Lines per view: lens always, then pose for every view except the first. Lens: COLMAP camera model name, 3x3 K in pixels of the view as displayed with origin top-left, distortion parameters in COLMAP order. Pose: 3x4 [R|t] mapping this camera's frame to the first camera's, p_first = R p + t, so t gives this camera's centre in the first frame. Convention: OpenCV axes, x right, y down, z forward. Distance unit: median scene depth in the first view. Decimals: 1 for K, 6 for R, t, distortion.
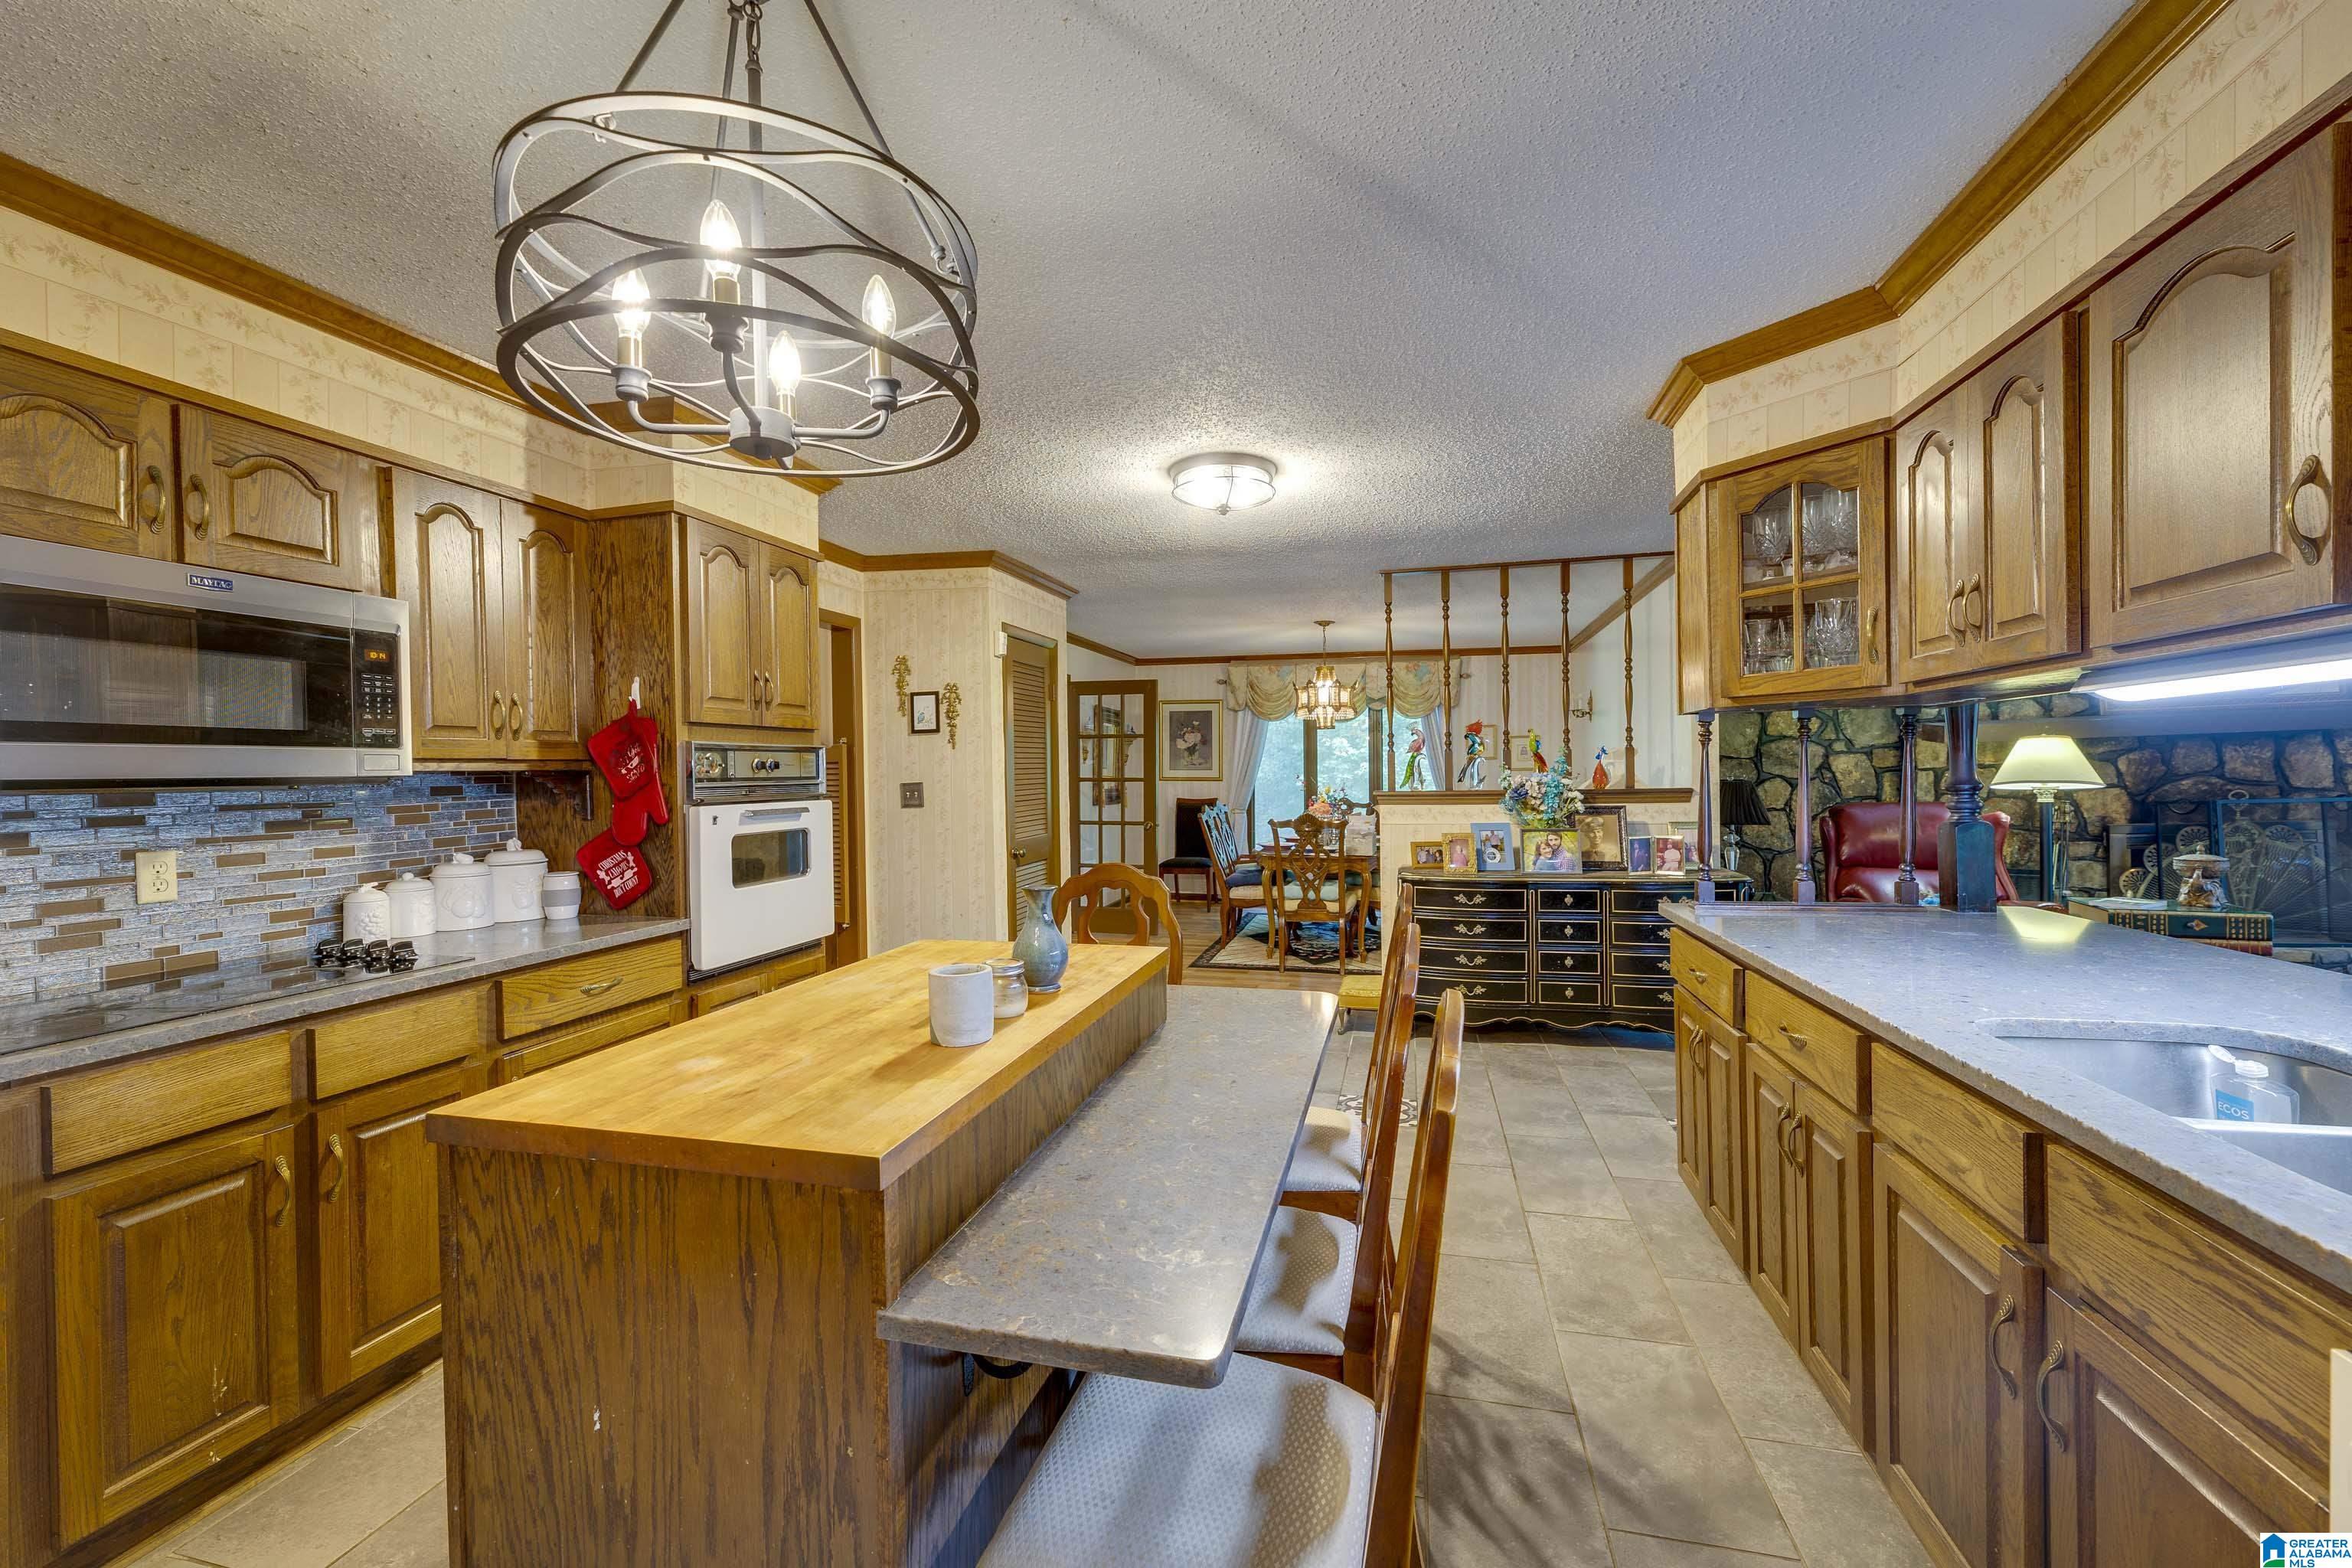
lens RADIAL K [[939.2, 0, 1174.5], [0, 939.2, 782.7], [0, 0, 1]] dist [-0.001394, 0.000082]
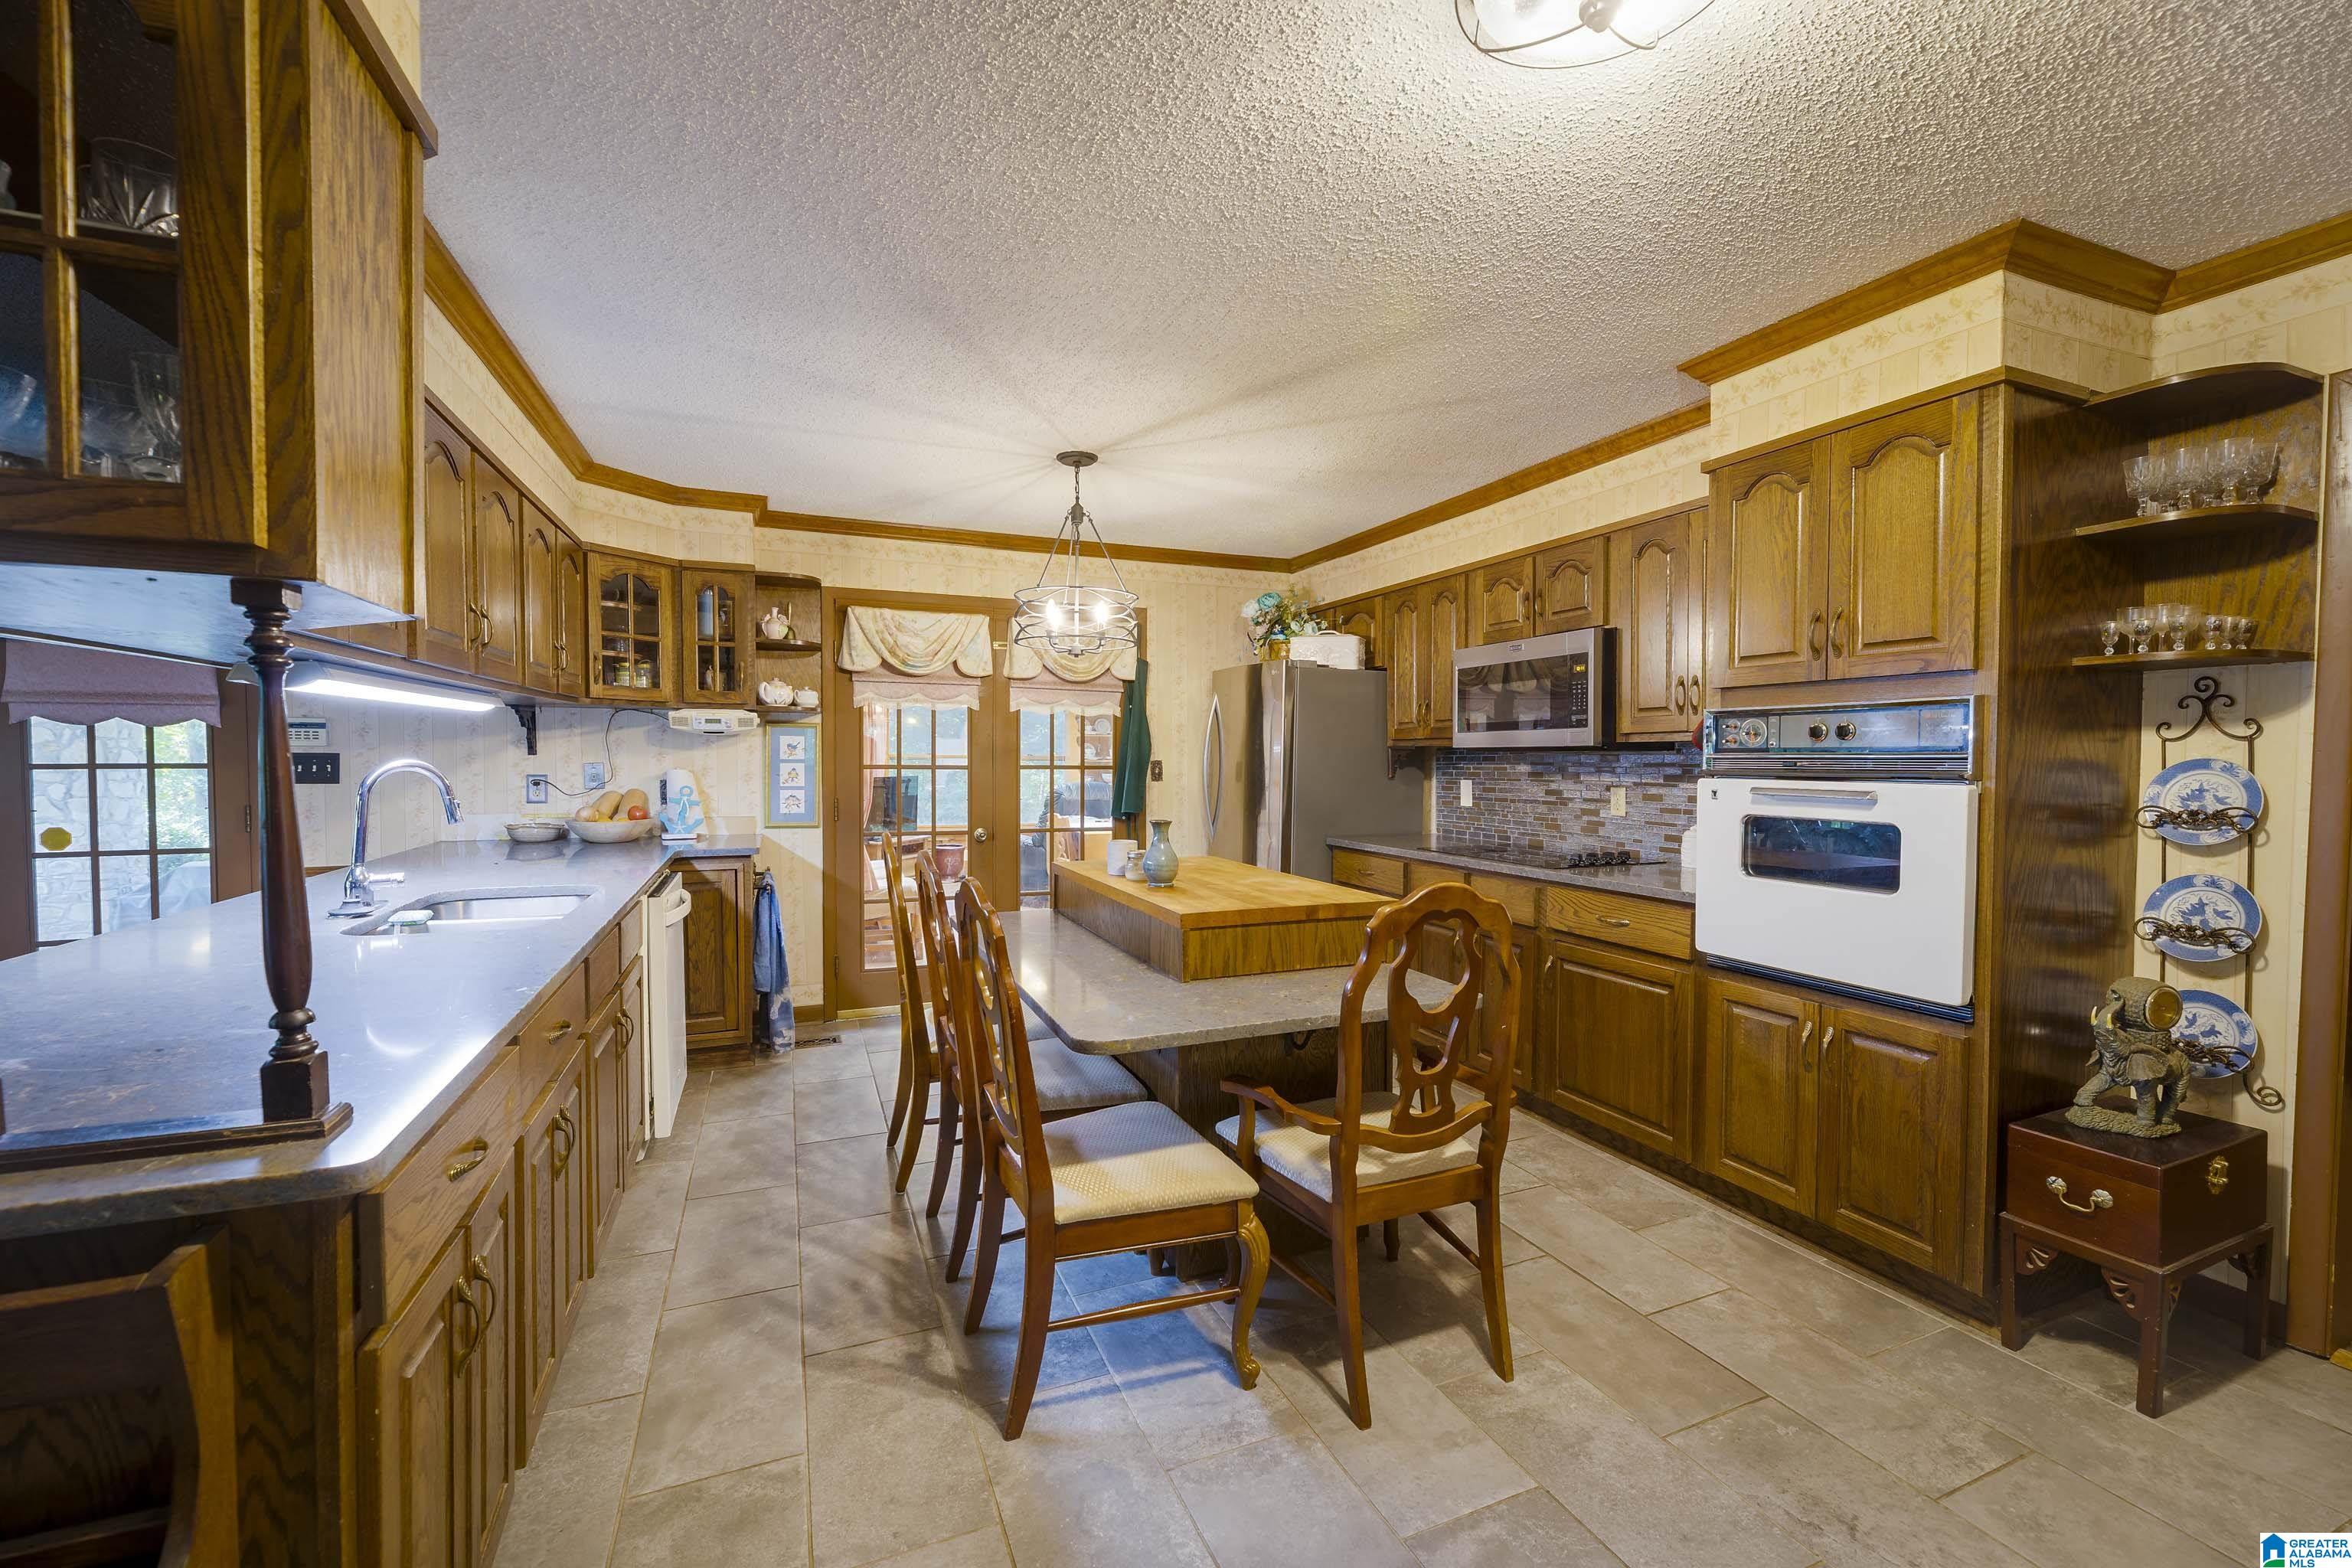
lens RADIAL K [[939.2, 0, 1172.3], [0, 939.2, 785.8], [0, 0, 1]] dist [-0.001394, 0.000082]
pose [[-0.802623, 0.030138, -0.595725, 0.490288], [0.000870, 0.998781, 0.049356, -0.014251], [0.596487, 0.039096, -0.801670, 1.440763]]
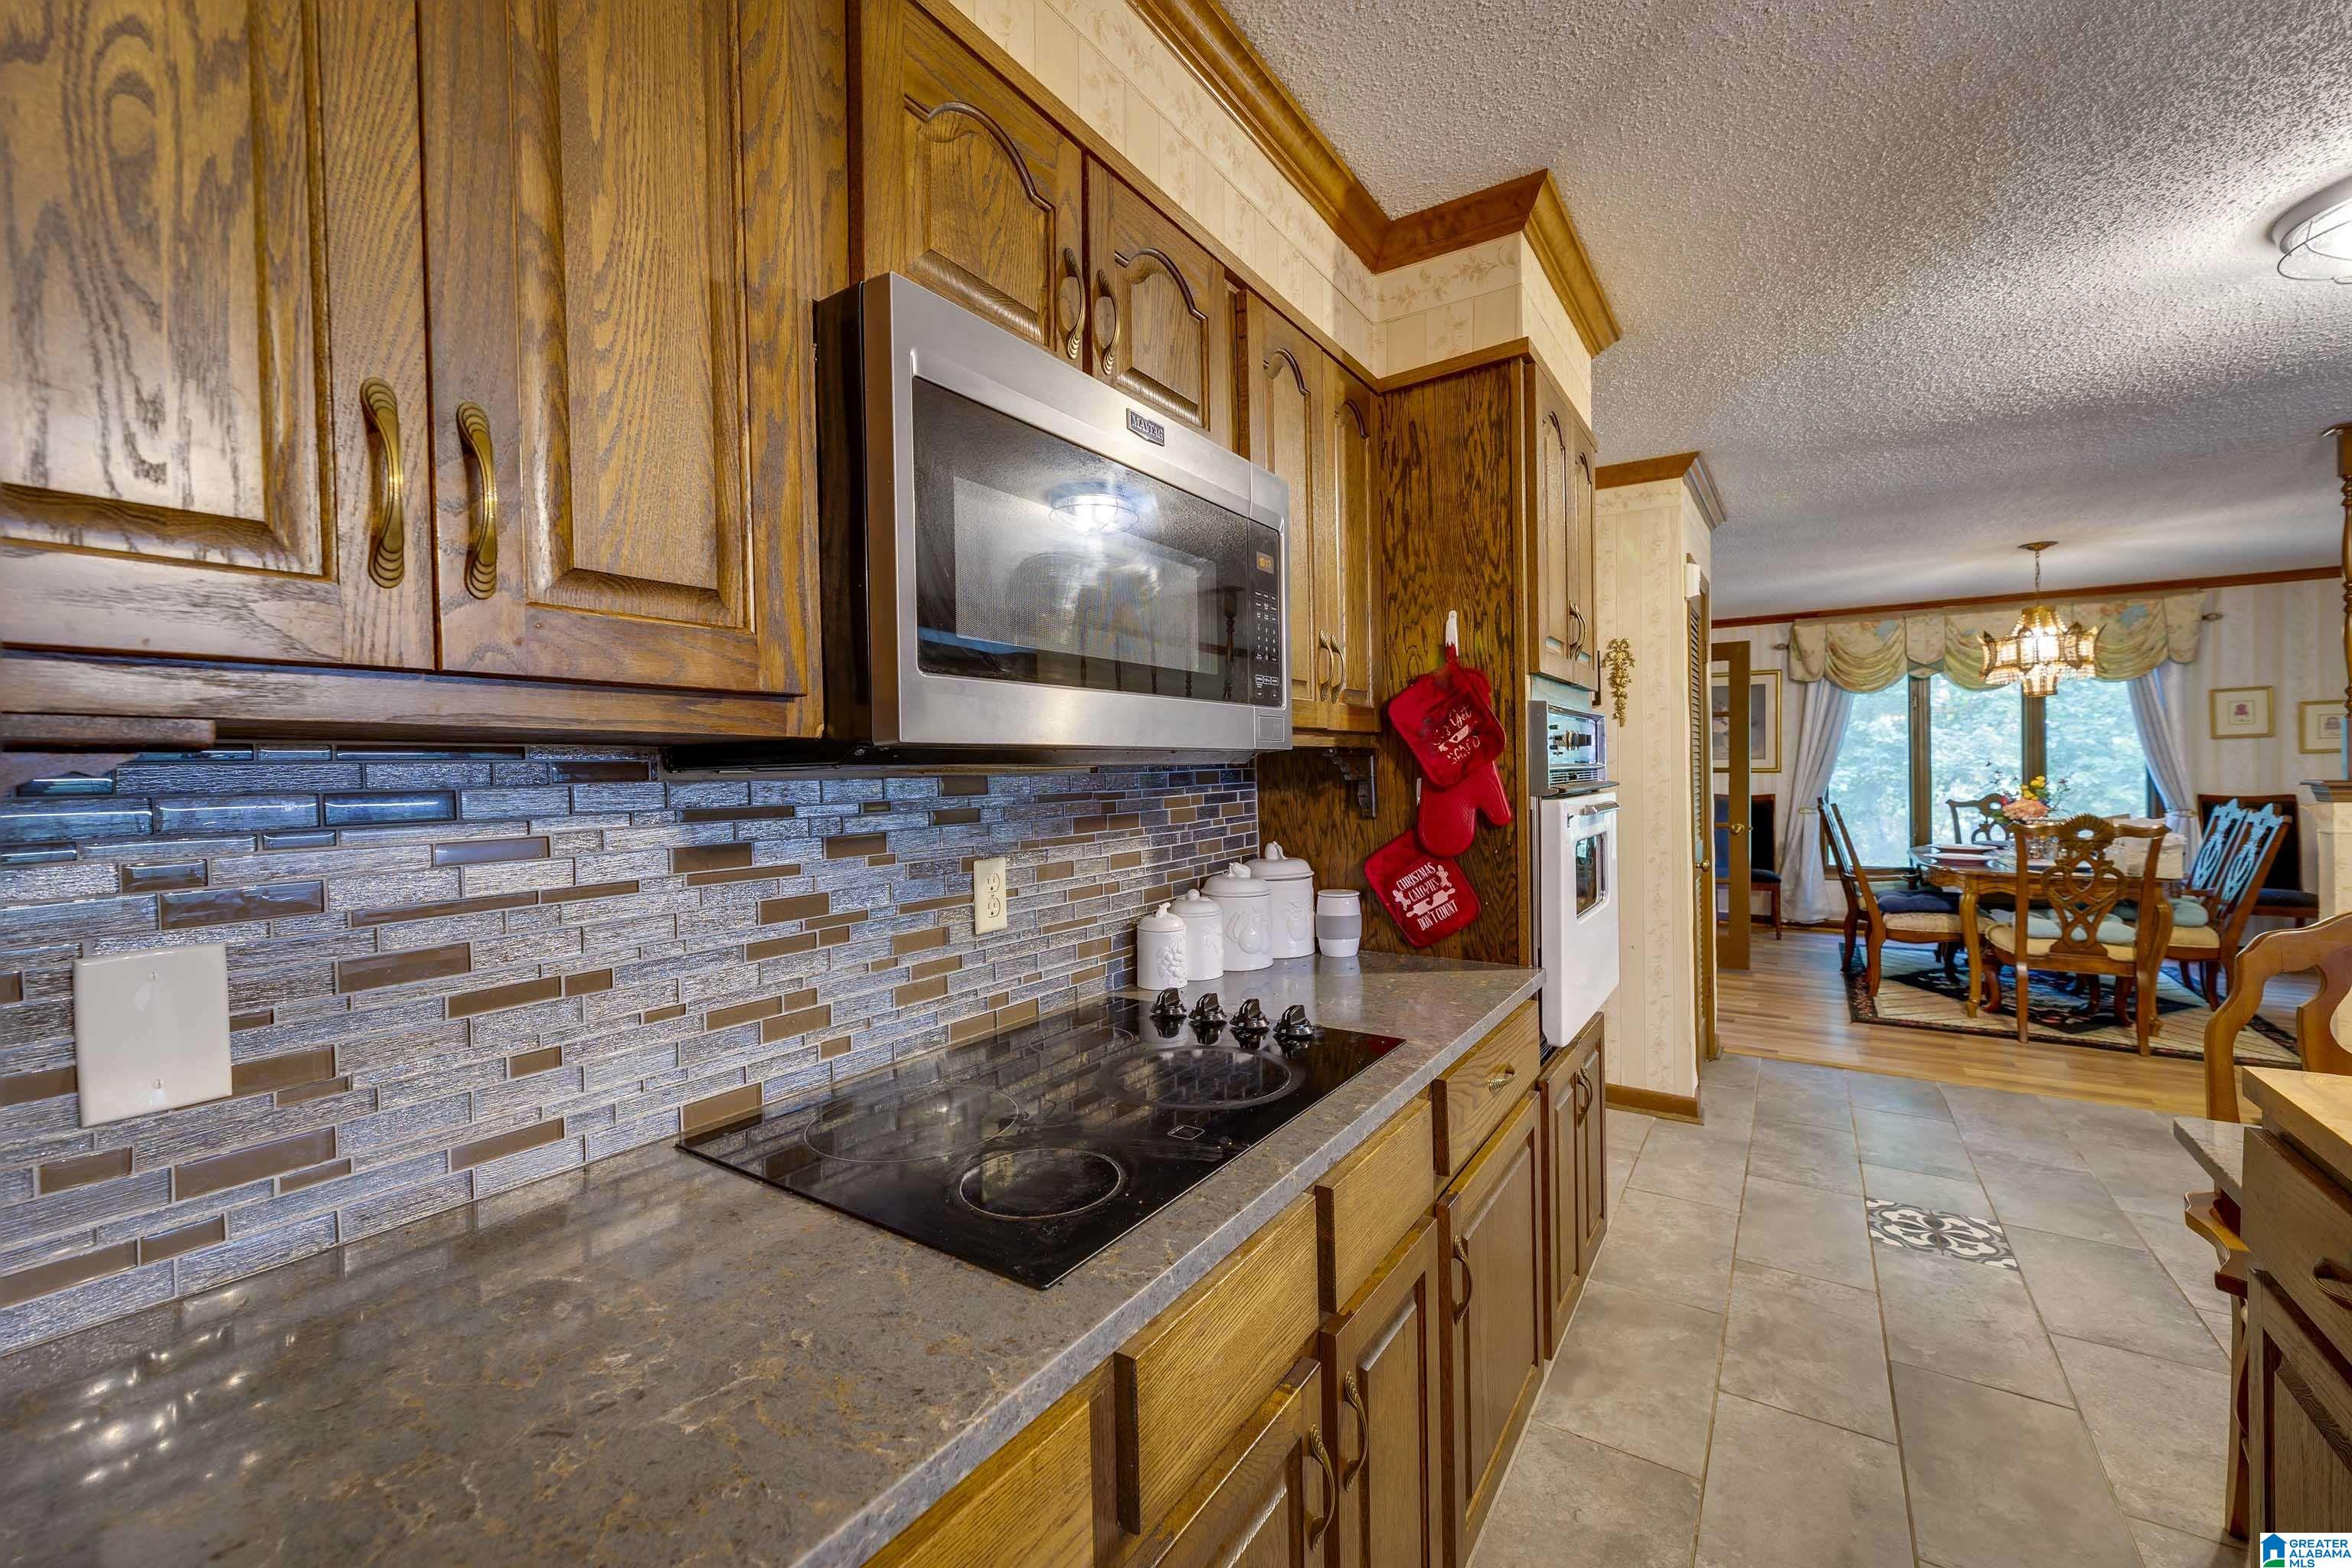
lens RADIAL K [[939.2, 0, 1172.3], [0, 939.2, 782.7], [0, 0, 1]] dist [-0.001394, 0.000082]
pose [[0.942785, -0.005684, -0.333354, -0.540340], [0.005585, 0.999984, -0.001257, 0.012976], [0.333355, -0.000676, 0.942801, 0.285517]]
